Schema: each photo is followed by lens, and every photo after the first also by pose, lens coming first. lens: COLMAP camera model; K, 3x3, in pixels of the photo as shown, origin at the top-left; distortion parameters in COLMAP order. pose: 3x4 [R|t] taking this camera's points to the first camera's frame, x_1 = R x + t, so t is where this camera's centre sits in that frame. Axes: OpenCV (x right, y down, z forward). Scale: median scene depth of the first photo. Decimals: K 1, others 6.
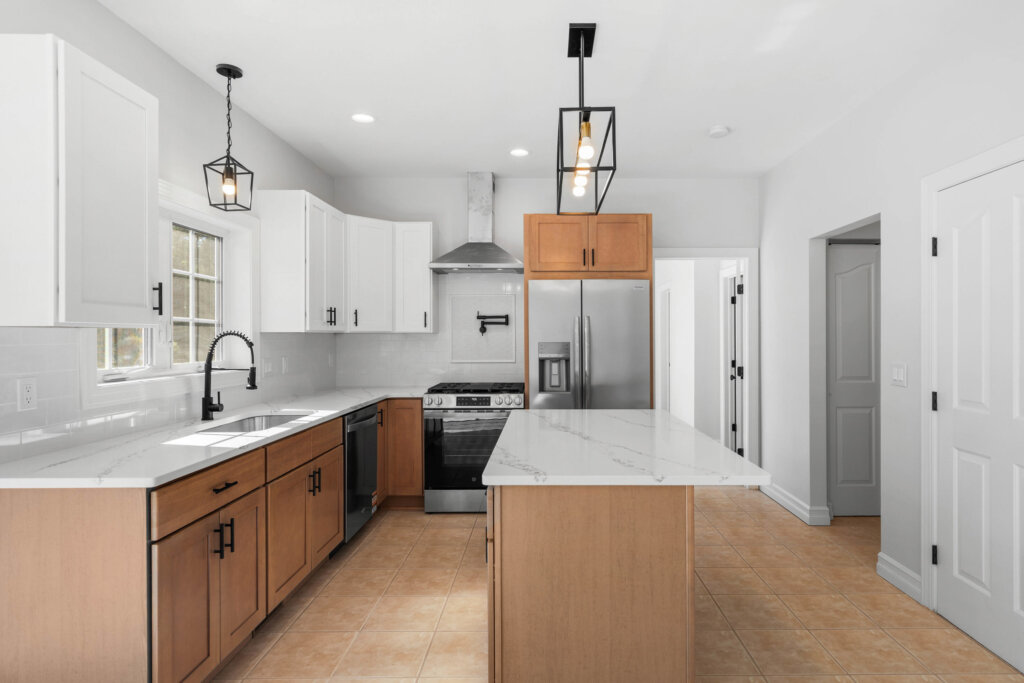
lens RADIAL K [[549.4, 0, 550.0], [0, 549.4, 337.8], [0, 0, 1]] dist [0.004671, -0.001165]
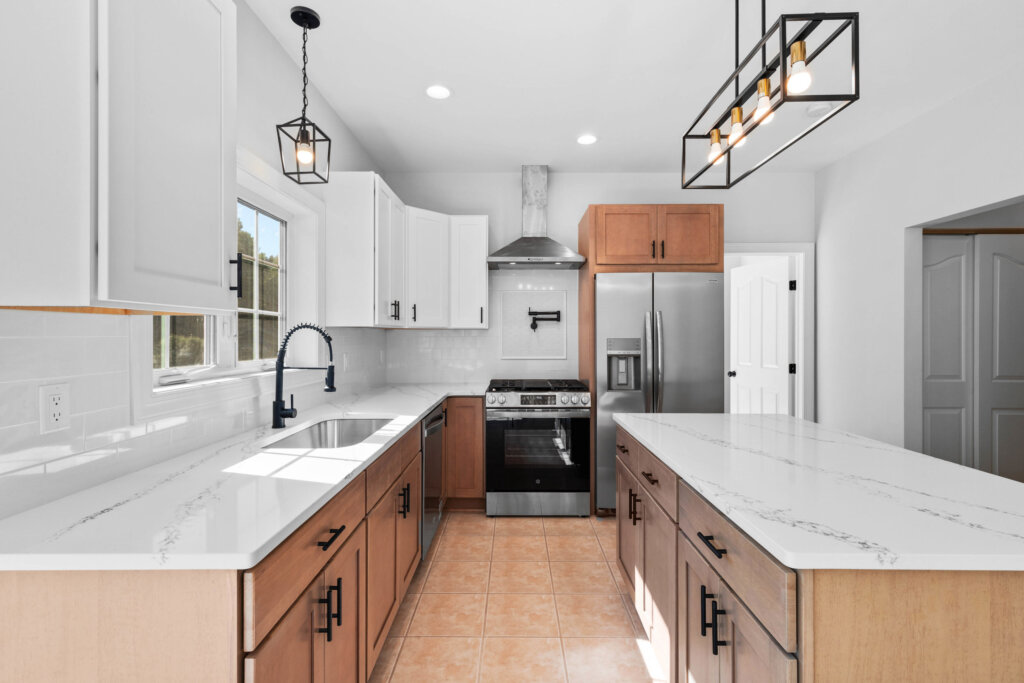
lens RADIAL K [[458.5, 0, 514.8], [0, 458.5, 336.0], [0, 0, 1]] dist [0.011169, -0.004982]
pose [[0.999950, 0.001499, -0.009842, -0.173016], [-0.001516, 0.999997, -0.001688, 0.005576], [0.009840, 0.001703, 0.999950, 0.201681]]
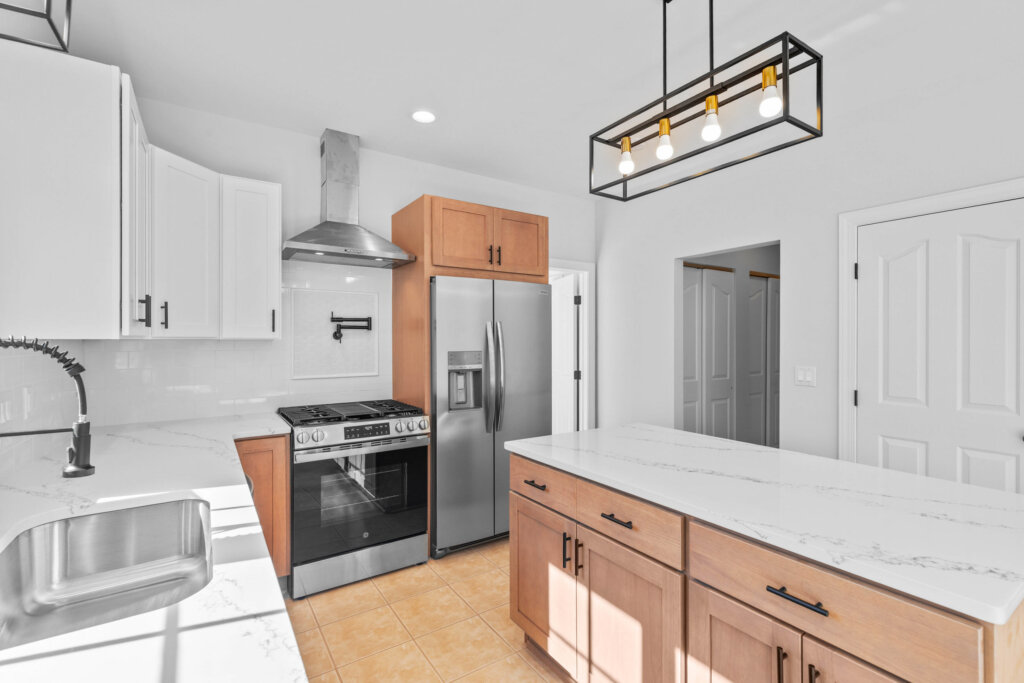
lens RADIAL K [[462.6, 0, 514.1], [0, 462.6, 340.2], [0, 0, 1]] dist [0.008756, -0.000300]
pose [[0.833531, 0.001483, 0.552471, -0.322820], [0.000651, 0.999993, -0.003666, -0.006120], [-0.552473, 0.003416, 0.833524, 0.361884]]
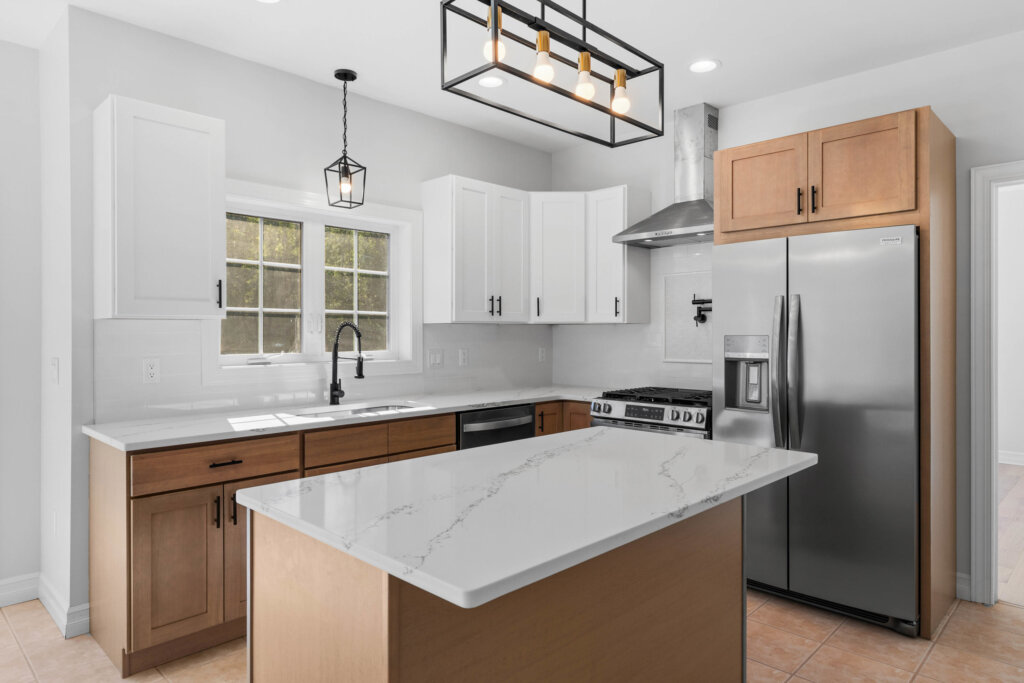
lens RADIAL K [[634.1, 0, 516.7], [0, 634.1, 334.4], [0, 0, 1]] dist [0.013771, 0.000375]
pose [[0.710380, 0.004339, -0.703805, 0.352624], [-0.001639, 0.999988, 0.004510, 0.003975], [0.703817, -0.002050, 0.710379, 0.252965]]
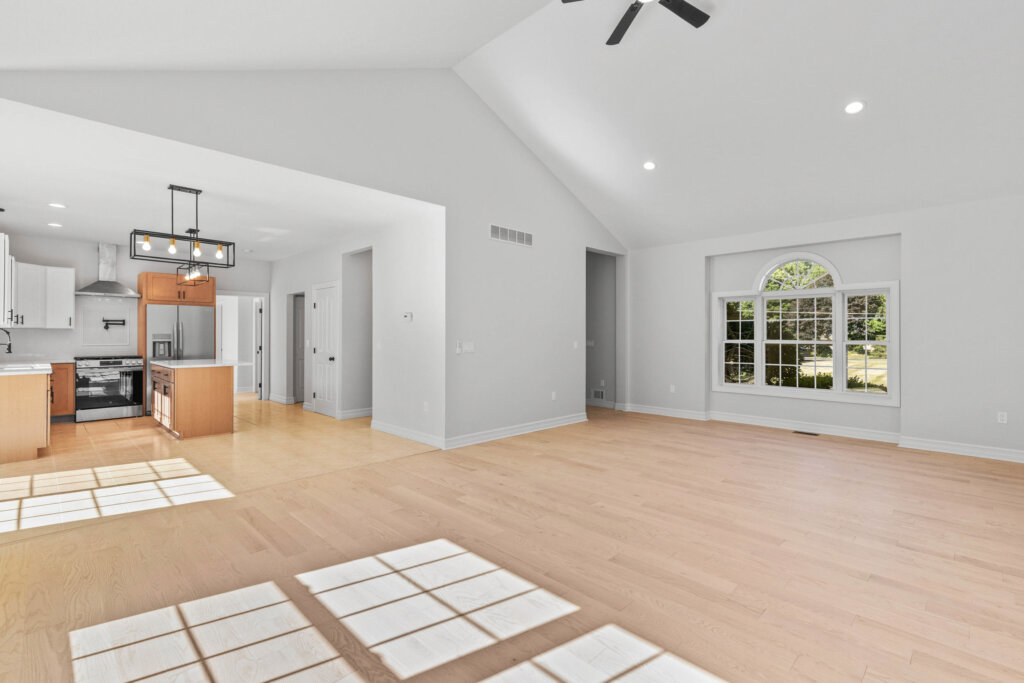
lens RADIAL K [[458.5, 0, 514.8], [0, 458.5, 336.0], [0, 0, 1]] dist [0.011169, -0.004982]
pose [[0.704361, 0.003287, 0.709834, -0.297185], [-0.002544, 0.999995, -0.002106, 0.015928], [-0.709837, -0.000323, 0.704366, -1.234928]]
